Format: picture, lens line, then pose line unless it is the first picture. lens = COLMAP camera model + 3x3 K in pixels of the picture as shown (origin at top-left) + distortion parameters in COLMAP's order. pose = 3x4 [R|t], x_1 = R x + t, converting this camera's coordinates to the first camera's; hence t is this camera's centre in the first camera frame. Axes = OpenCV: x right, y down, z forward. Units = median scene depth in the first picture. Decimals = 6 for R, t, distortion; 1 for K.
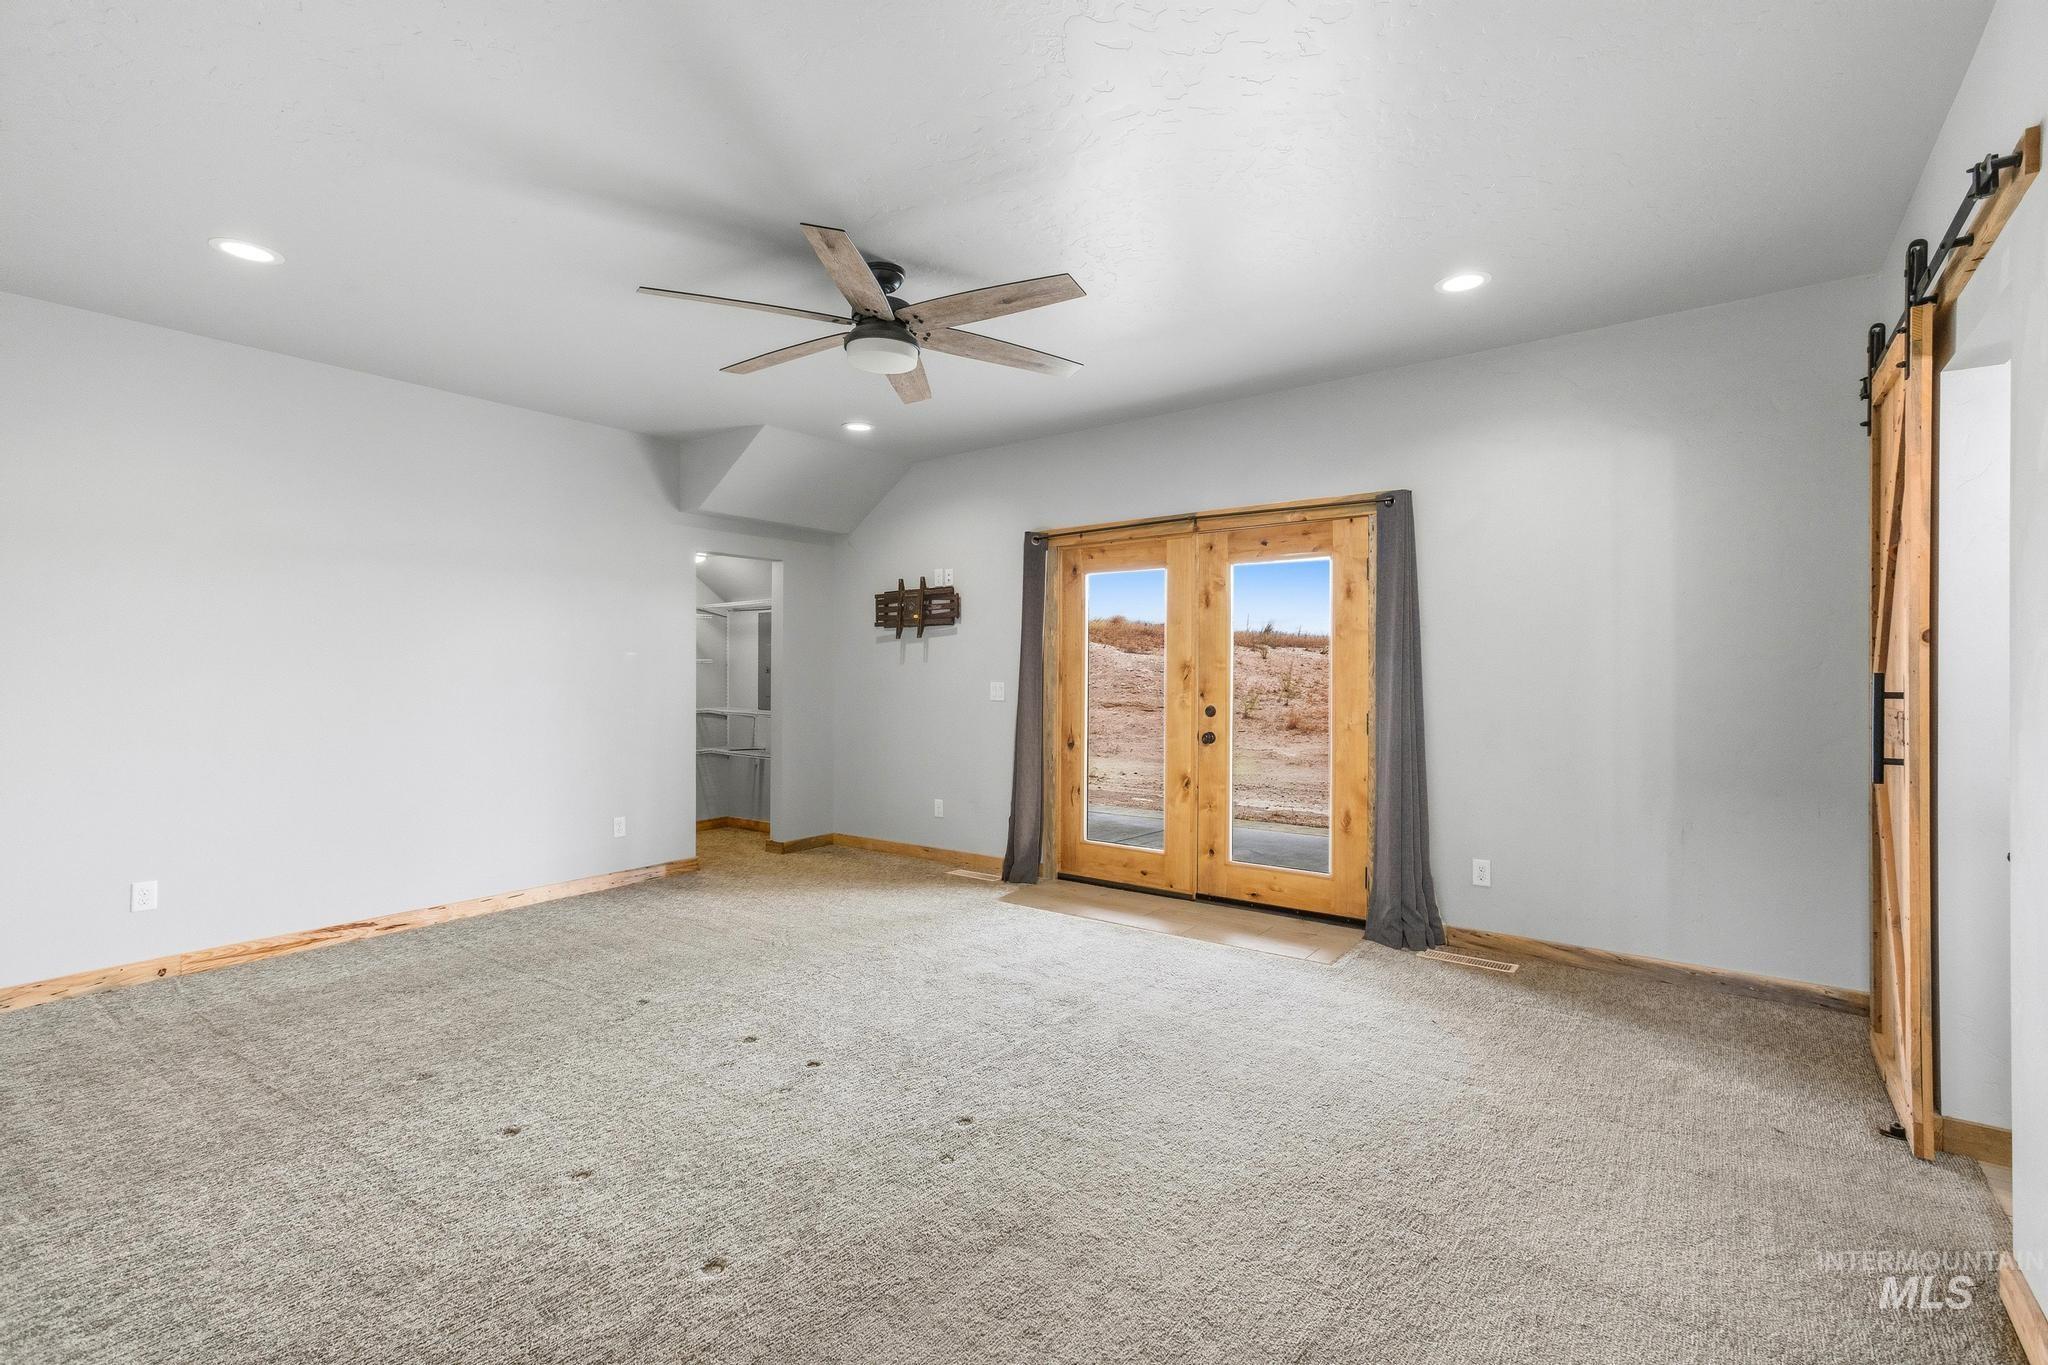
lens RADIAL K [[912.7, 0, 1033.5], [0, 912.7, 675.7], [0, 0, 1]] dist [0.022150, -0.002423]
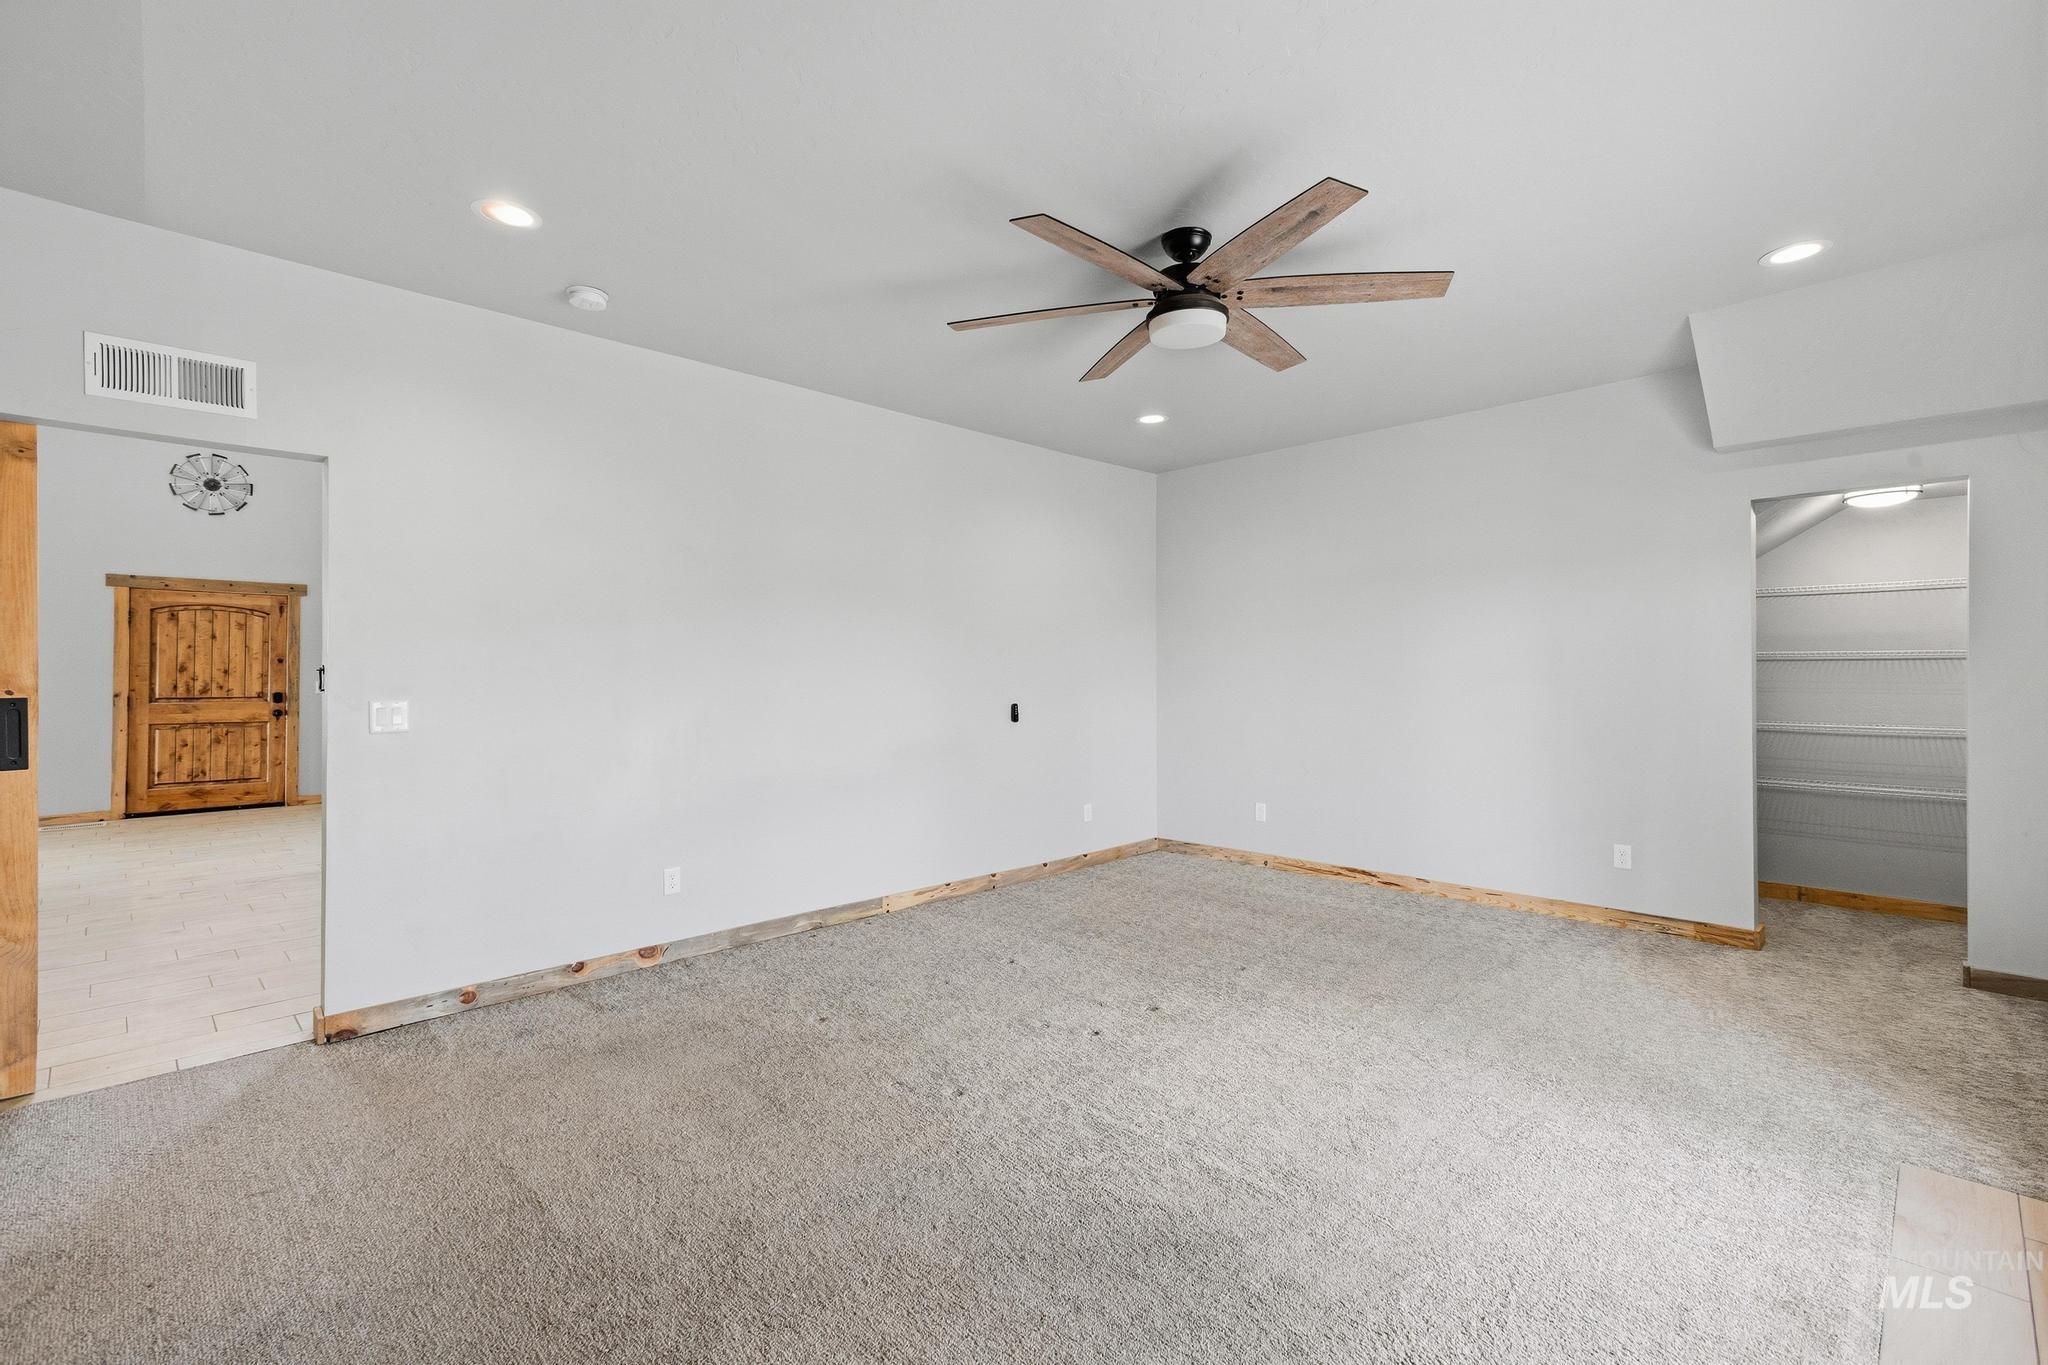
lens RADIAL K [[912.7, 0, 1025.9], [0, 912.7, 673.4], [0, 0, 1]] dist [0.022150, -0.002423]
pose [[-0.153486, 0.002038, -0.988149, 0.698158], [-0.000976, 0.999997, 0.002214, -0.006288], [0.988150, 0.001304, -0.153483, 0.891853]]
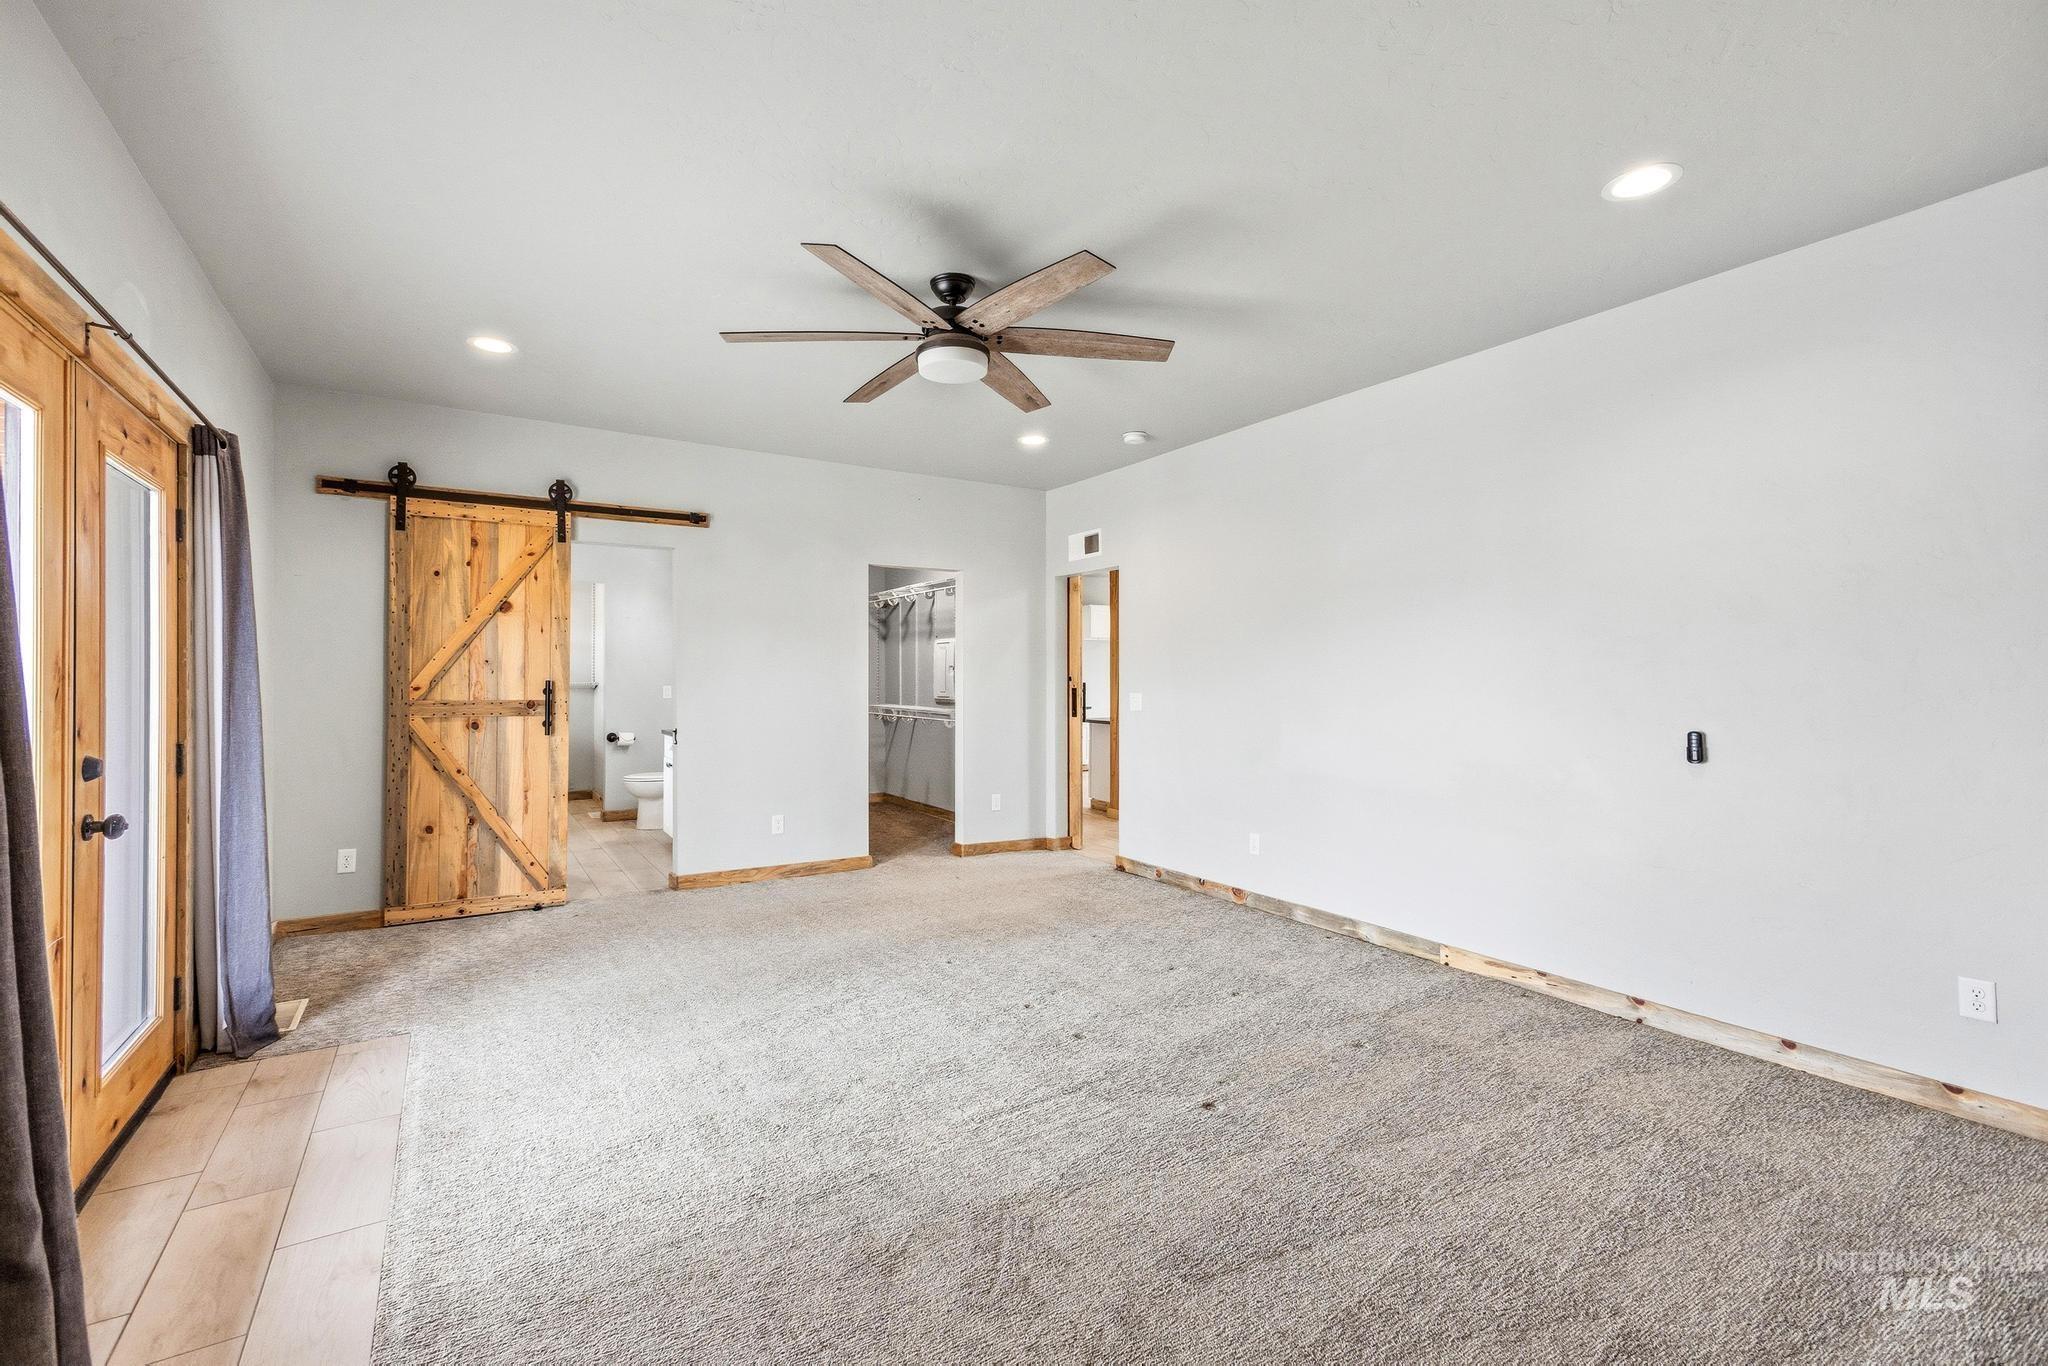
lens RADIAL K [[912.7, 0, 1017.0], [0, 912.7, 680.6], [0, 0, 1]] dist [0.022150, -0.002423]
pose [[-0.923382, 0.001873, 0.383878, -0.565057], [0.004403, 0.999974, 0.005711, -0.009946], [-0.383858, 0.006963, -0.923366, 1.737770]]
